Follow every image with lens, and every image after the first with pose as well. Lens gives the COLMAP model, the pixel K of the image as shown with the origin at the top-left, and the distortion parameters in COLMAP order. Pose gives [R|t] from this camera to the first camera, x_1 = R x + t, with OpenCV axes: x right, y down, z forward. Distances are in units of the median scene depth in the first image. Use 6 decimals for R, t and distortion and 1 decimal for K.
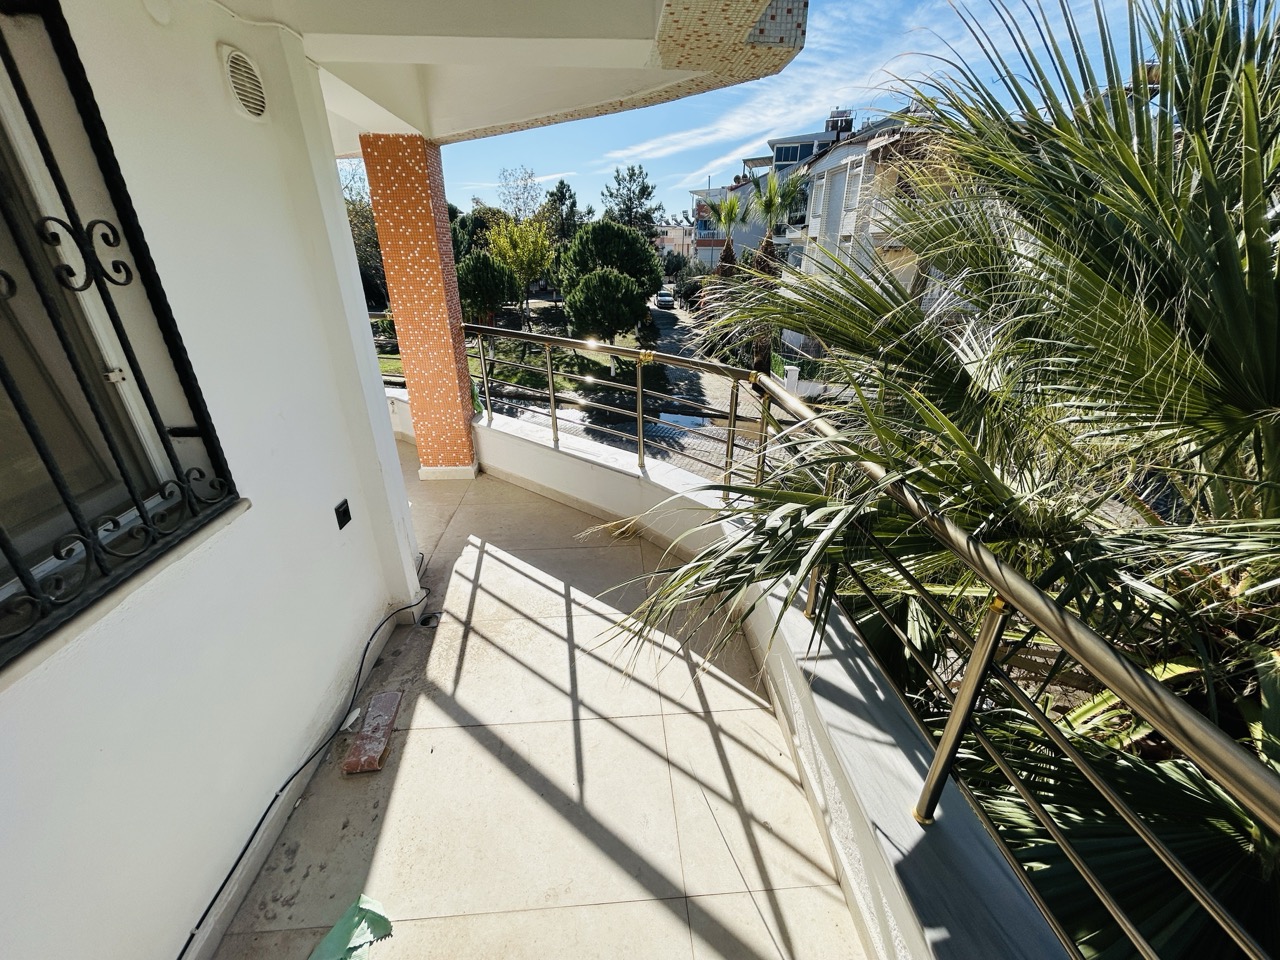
lens RADIAL K [[512.8, 0, 640.5], [0, 512.8, 480.8], [0, 0, 1]] dist [-0.001936, 0.000076]
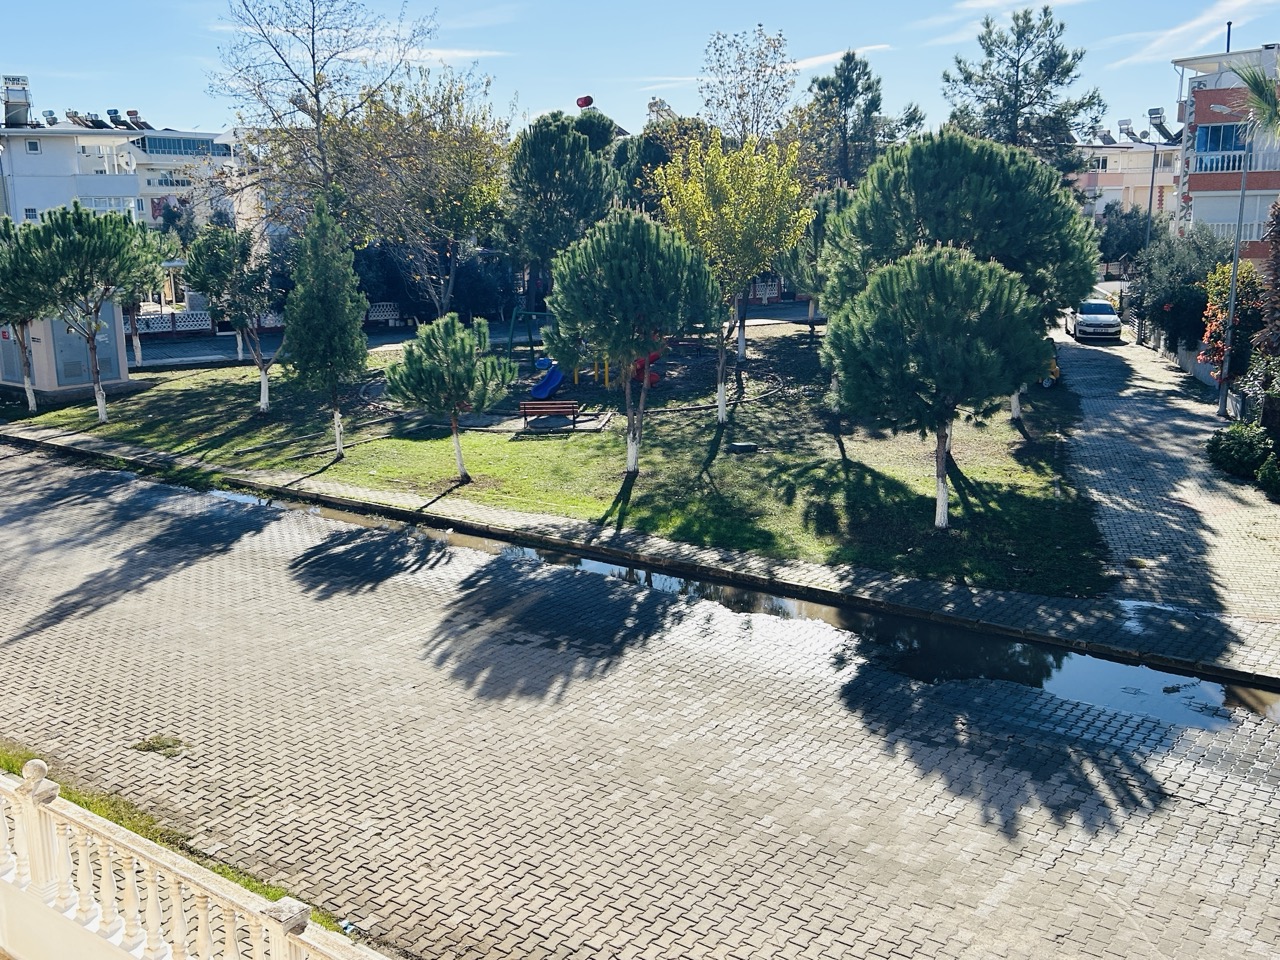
lens RADIAL K [[1210.8, 0, 629.9], [0, 1210.8, 475.8], [0, 0, 1]] dist [0.171122, -0.412695]
pose [[0.952567, 0.050010, -0.300190, -0.004139], [-0.110906, 0.975618, -0.189395, -0.041416], [0.283399, 0.213704, 0.934888, 0.097271]]
